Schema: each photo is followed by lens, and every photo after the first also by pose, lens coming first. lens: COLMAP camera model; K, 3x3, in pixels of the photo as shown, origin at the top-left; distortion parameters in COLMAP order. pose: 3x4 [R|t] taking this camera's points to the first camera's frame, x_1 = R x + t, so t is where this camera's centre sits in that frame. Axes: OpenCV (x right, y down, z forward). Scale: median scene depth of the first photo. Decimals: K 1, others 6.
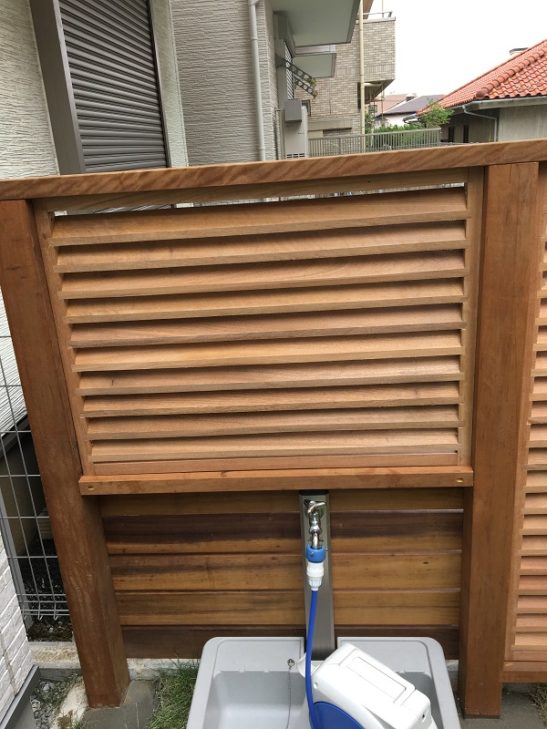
lens RADIAL K [[612.6, 0, 273.0], [0, 612.6, 365.4], [0, 0, 1]] dist [0.043393, -0.047349]
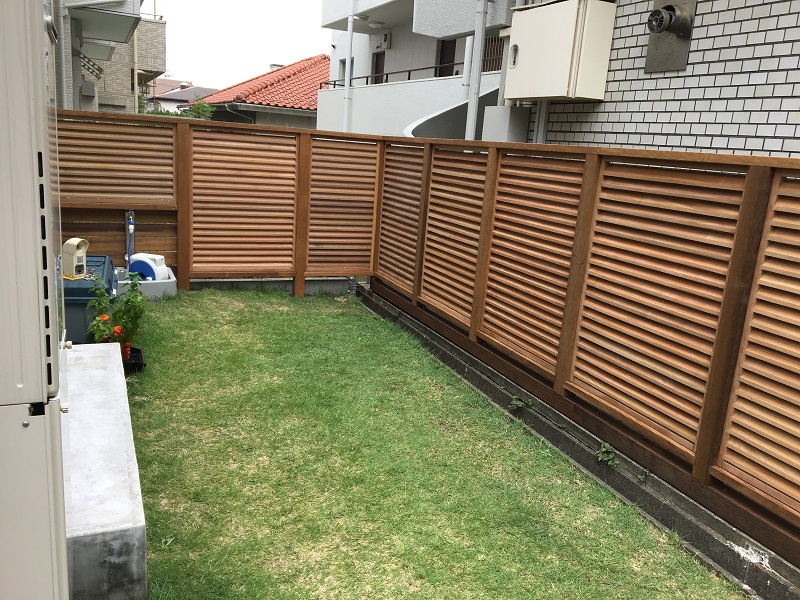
lens RADIAL K [[672.3, 0, 396.1], [0, 672.3, 302.7], [0, 0, 1]] dist [0.043393, -0.047349]
pose [[0.869387, 0.020576, 0.493704, -0.044121], [0.031229, 0.994847, -0.096454, 0.100485], [-0.493145, 0.099273, 0.864264, -0.261676]]
